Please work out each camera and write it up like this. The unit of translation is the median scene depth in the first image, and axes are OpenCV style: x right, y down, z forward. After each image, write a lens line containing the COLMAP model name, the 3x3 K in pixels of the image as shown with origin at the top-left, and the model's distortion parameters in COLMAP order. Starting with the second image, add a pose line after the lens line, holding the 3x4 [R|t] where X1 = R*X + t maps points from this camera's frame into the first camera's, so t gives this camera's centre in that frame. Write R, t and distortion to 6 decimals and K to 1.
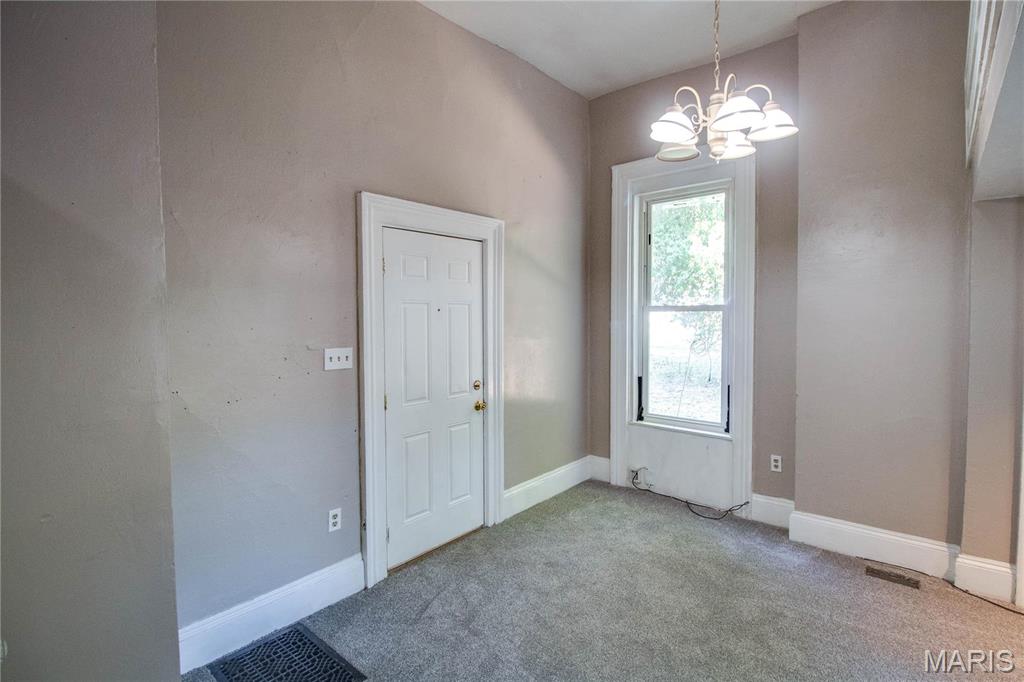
lens RADIAL K [[491.7, 0, 535.0], [0, 491.7, 330.3], [0, 0, 1]] dist [-0.001090, -0.014566]
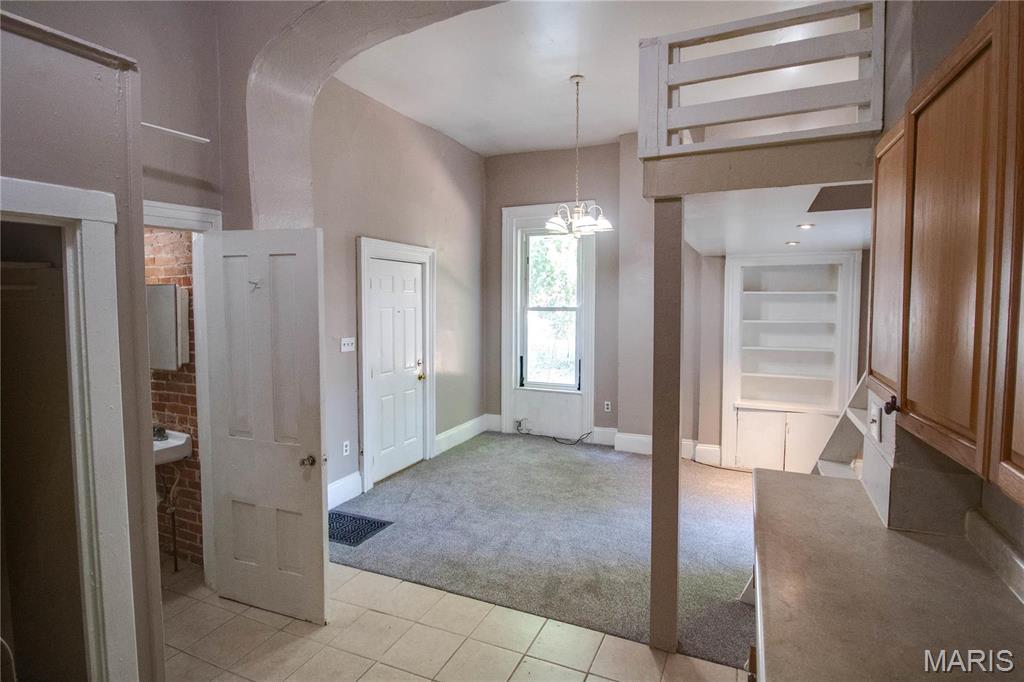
lens RADIAL K [[491.7, 0, 535.0], [0, 491.7, 330.3], [0, 0, 1]] dist [-0.001090, -0.014566]
pose [[0.956956, -0.008769, 0.290100, -0.209127], [0.002840, 0.999779, 0.020853, -0.013501], [-0.290219, -0.019131, 0.956769, -0.484915]]
